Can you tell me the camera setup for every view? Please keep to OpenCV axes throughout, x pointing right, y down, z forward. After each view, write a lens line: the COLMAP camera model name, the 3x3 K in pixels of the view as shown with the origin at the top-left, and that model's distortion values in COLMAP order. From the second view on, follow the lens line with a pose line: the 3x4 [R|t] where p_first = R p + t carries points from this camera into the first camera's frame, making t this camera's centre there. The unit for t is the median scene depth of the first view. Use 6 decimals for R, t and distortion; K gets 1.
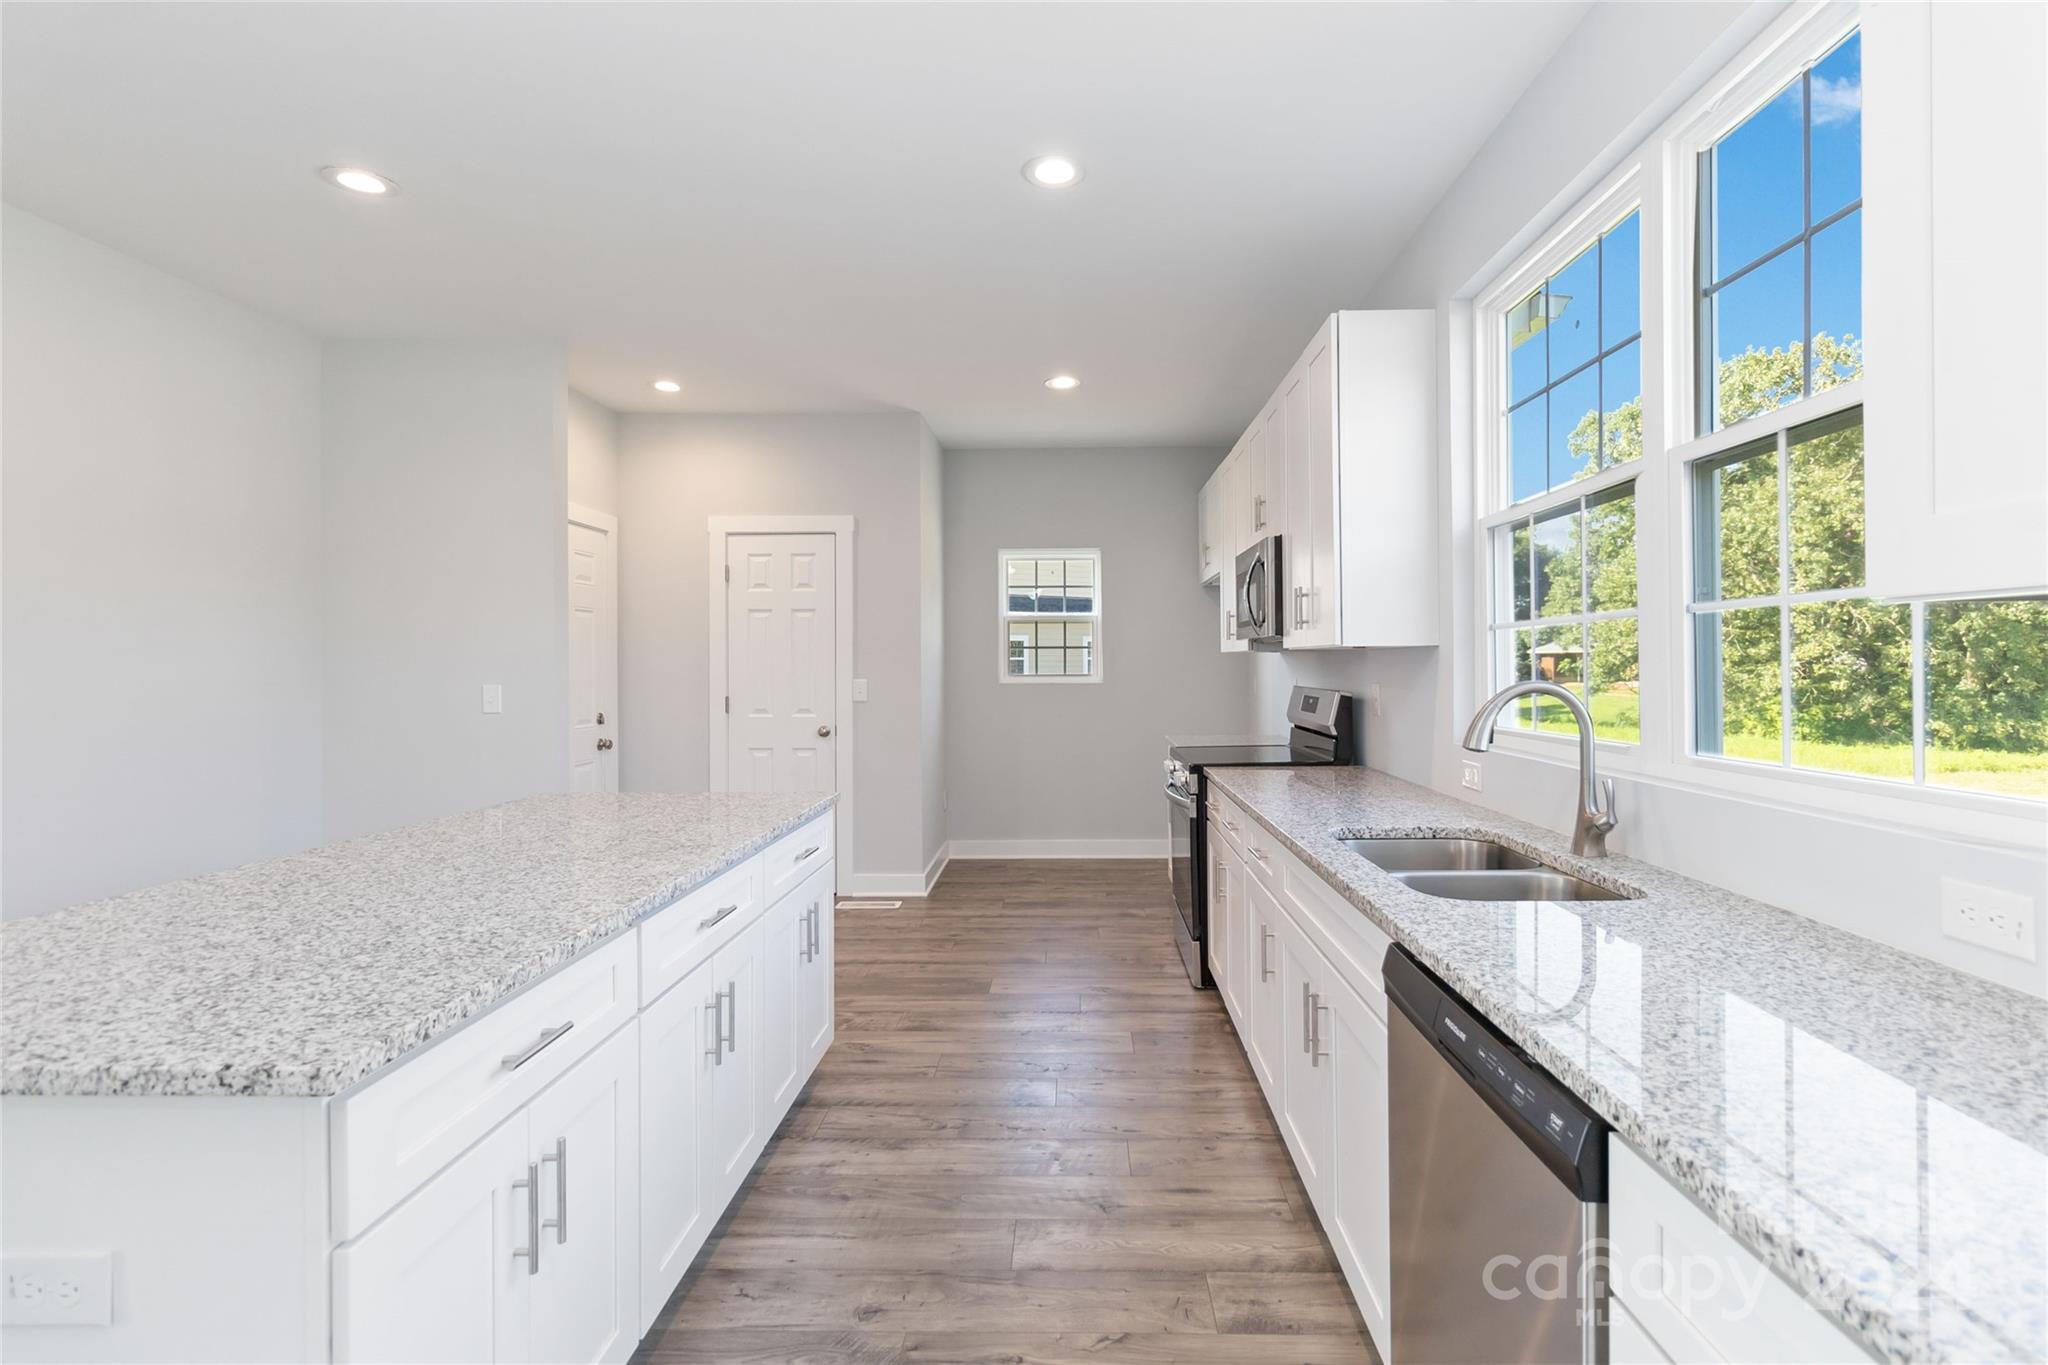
lens RADIAL K [[954.8, 0, 1029.0], [0, 954.8, 675.2], [0, 0, 1]] dist [-0.000823, -0.000010]
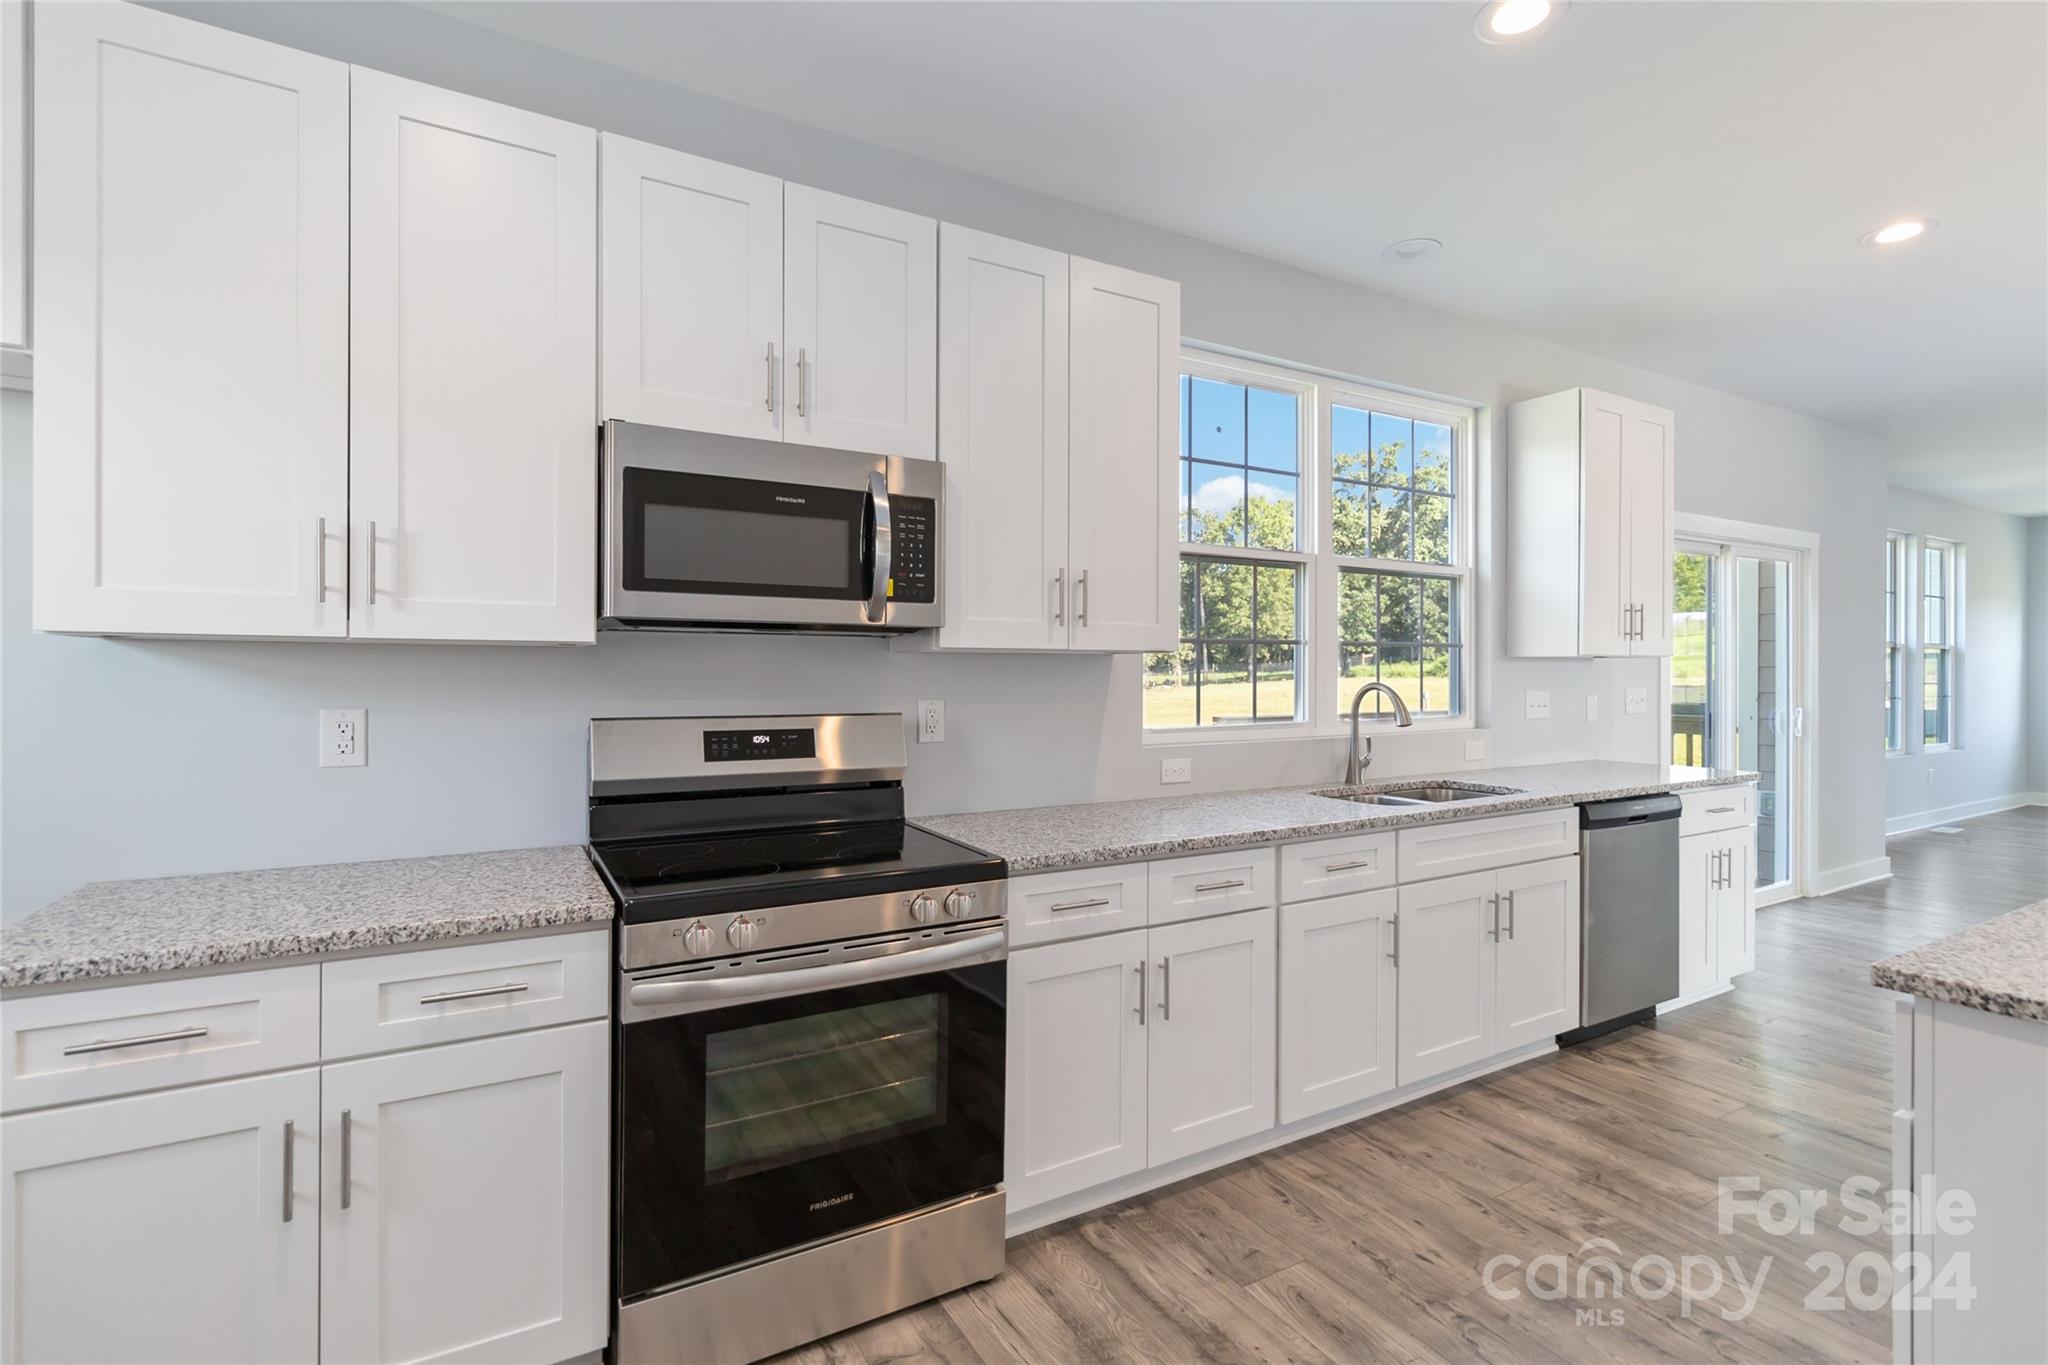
lens RADIAL K [[954.8, 0, 1033.8], [0, 954.8, 665.5], [0, 0, 1]] dist [-0.000823, -0.000010]
pose [[-0.532067, 0.003062, 0.846697, -0.290584], [0.007881, 0.999968, 0.001336, -0.015775], [-0.846666, 0.007383, -0.532074, 1.226410]]
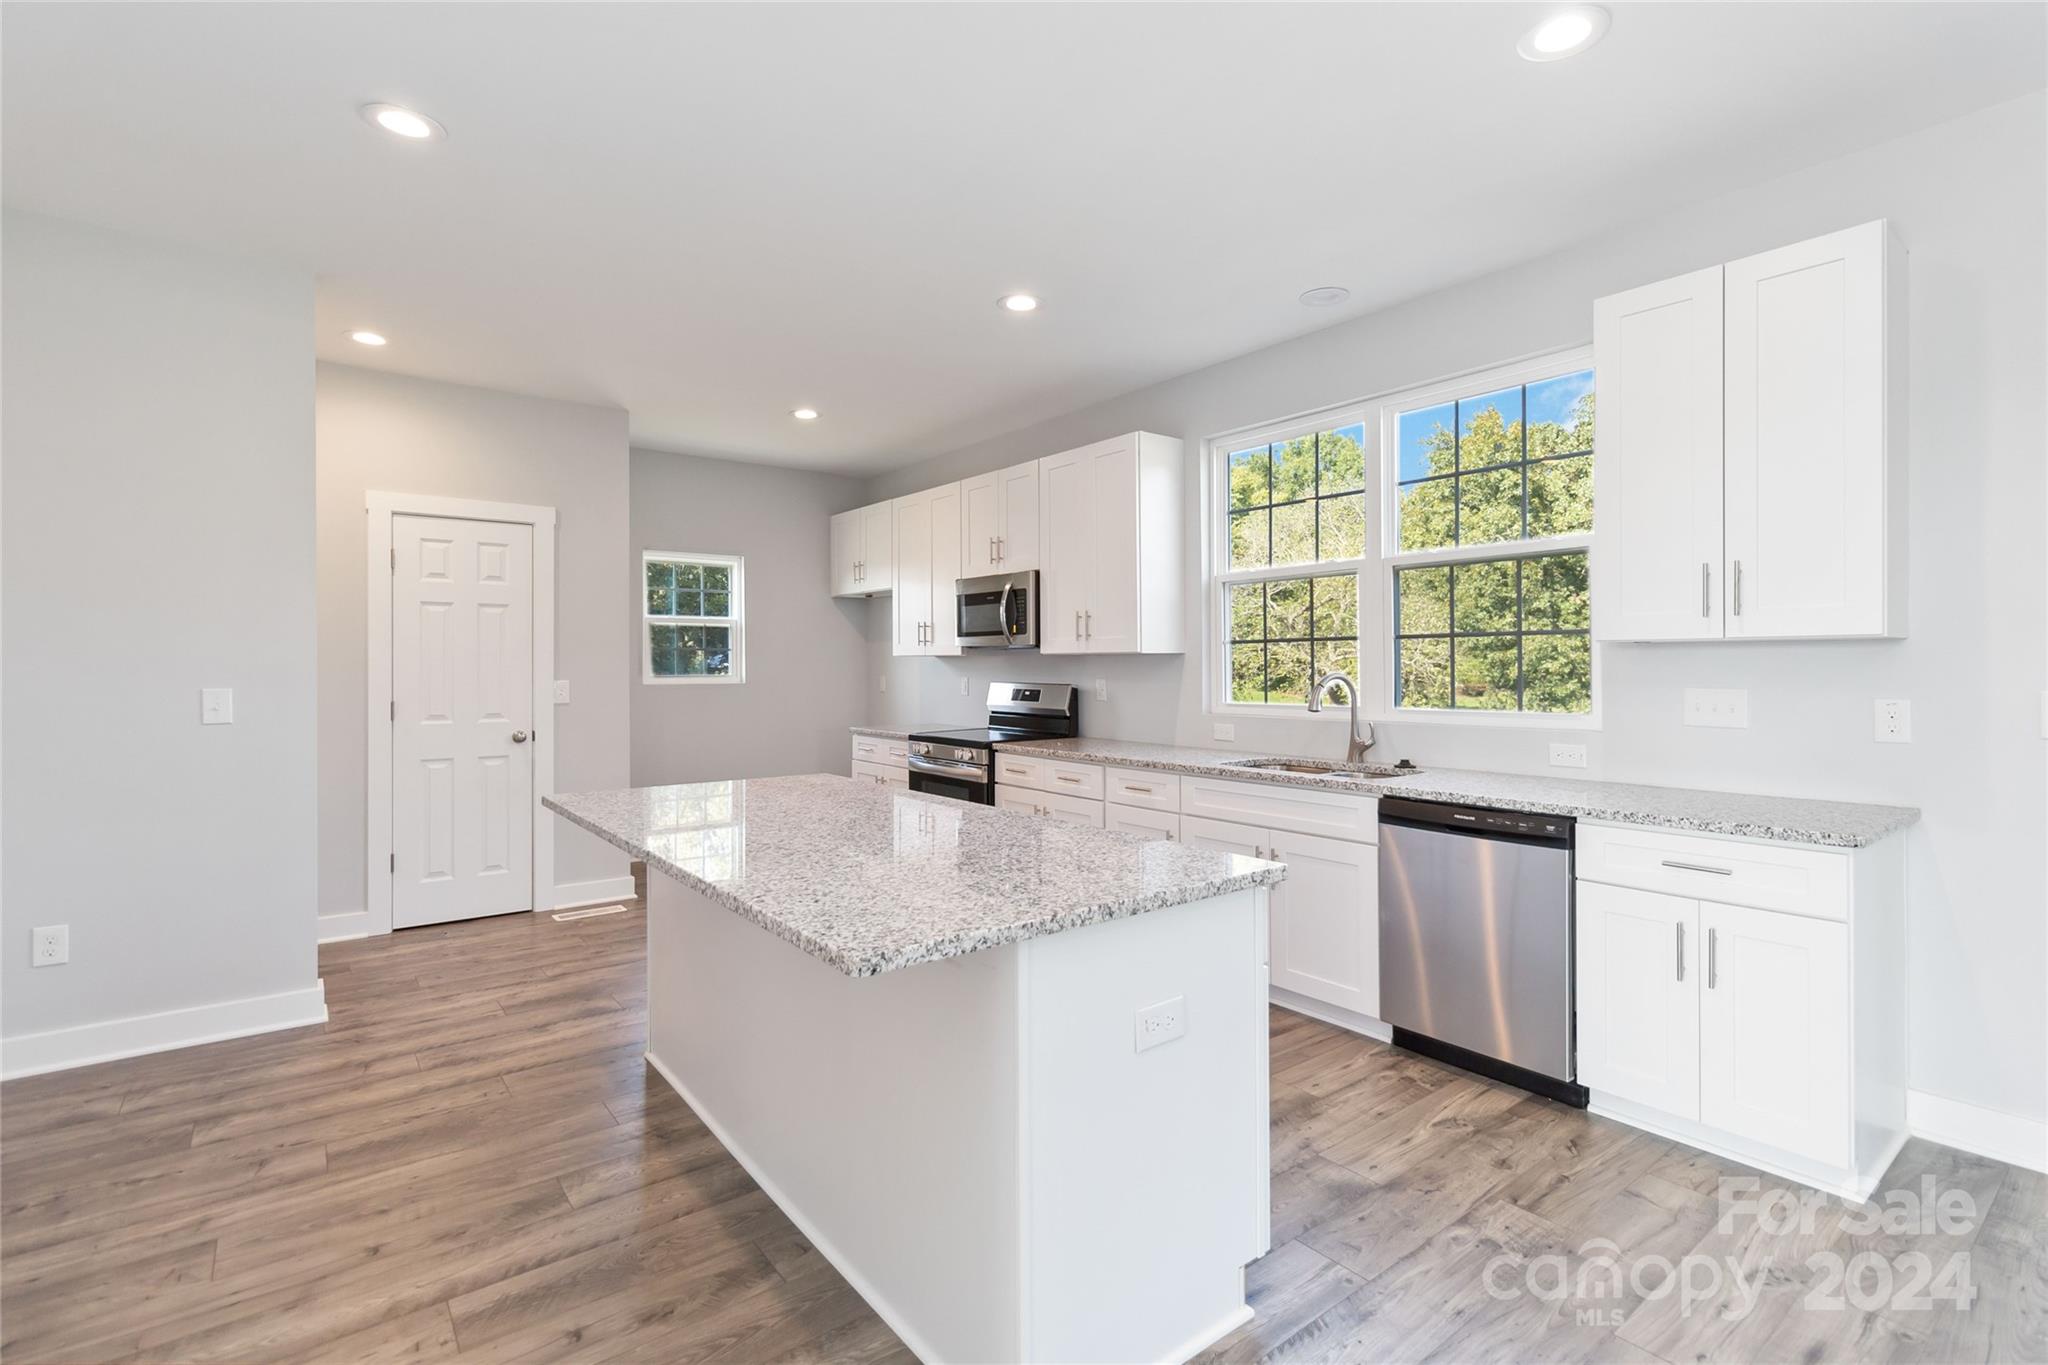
lens RADIAL K [[954.8, 0, 1041.0], [0, 954.8, 665.4], [0, 0, 1]] dist [-0.000823, -0.000010]
pose [[0.770233, 0.002545, 0.637758, -0.589010], [0.006167, 0.999916, -0.011439, 0.004483], [-0.637733, 0.012744, 0.770152, -0.049181]]
